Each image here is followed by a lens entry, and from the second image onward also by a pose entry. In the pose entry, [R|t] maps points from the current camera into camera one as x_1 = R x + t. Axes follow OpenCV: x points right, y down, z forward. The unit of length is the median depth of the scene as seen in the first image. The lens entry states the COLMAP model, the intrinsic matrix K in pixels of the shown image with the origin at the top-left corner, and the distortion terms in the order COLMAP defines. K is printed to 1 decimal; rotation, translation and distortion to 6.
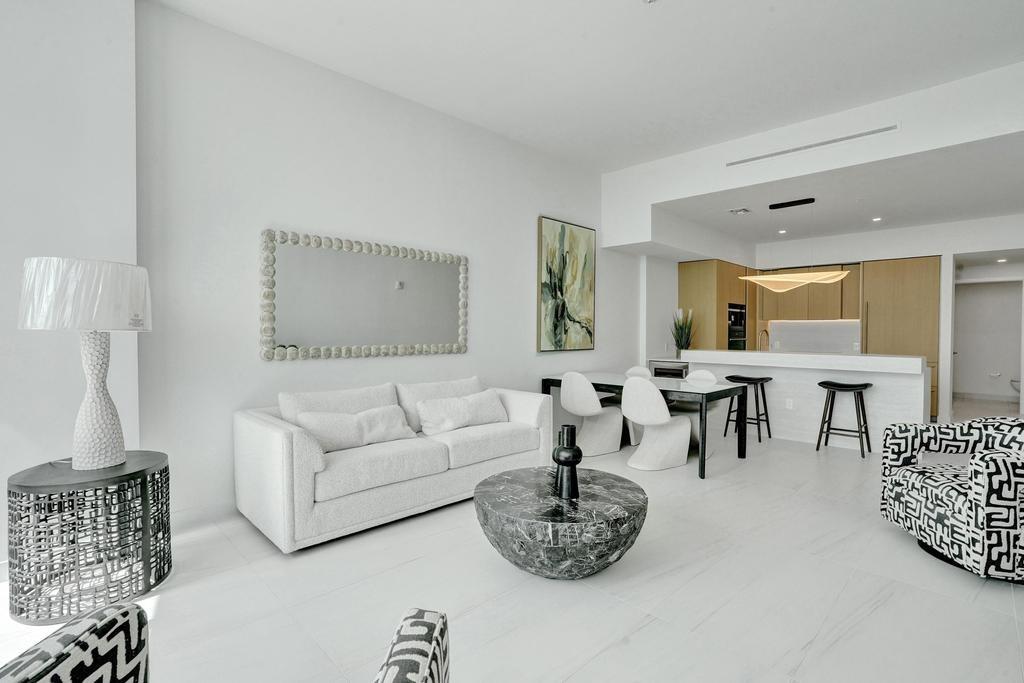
lens RADIAL K [[473.7, 0, 511.5], [0, 473.7, 339.7], [0, 0, 1]] dist [-0.005311, -0.000458]
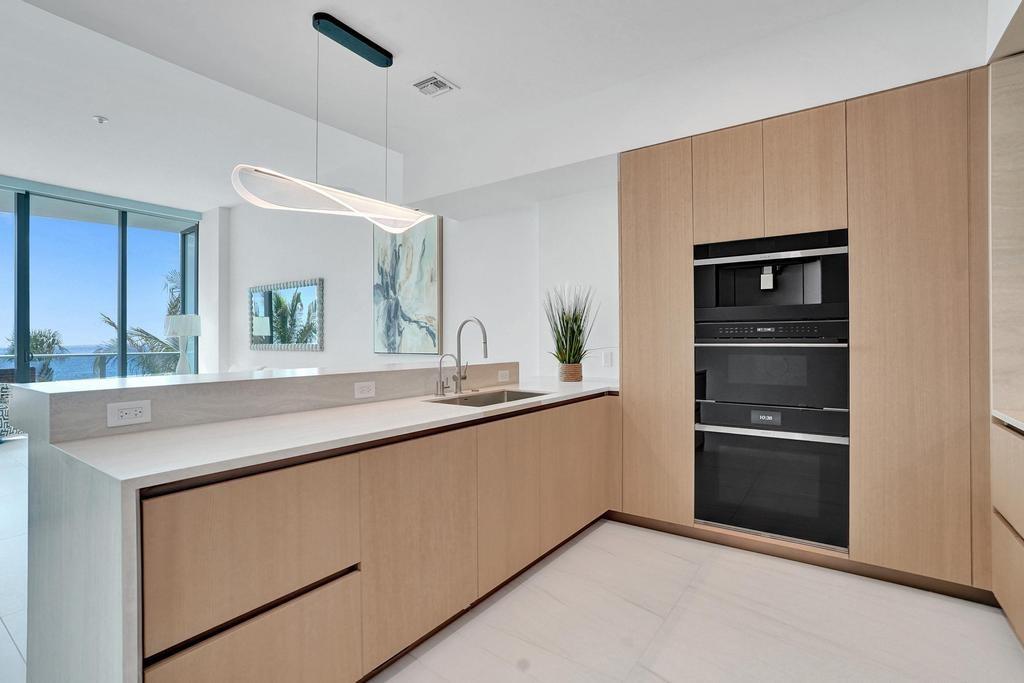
lens RADIAL K [[473.7, 0, 511.3], [0, 473.7, 340.2], [0, 0, 1]] dist [-0.005311, -0.000458]
pose [[0.176164, -0.004026, -0.984353, 1.053715], [-0.012707, 0.999899, -0.006363, -0.000475], [0.984279, 0.013629, 0.176095, 1.059495]]
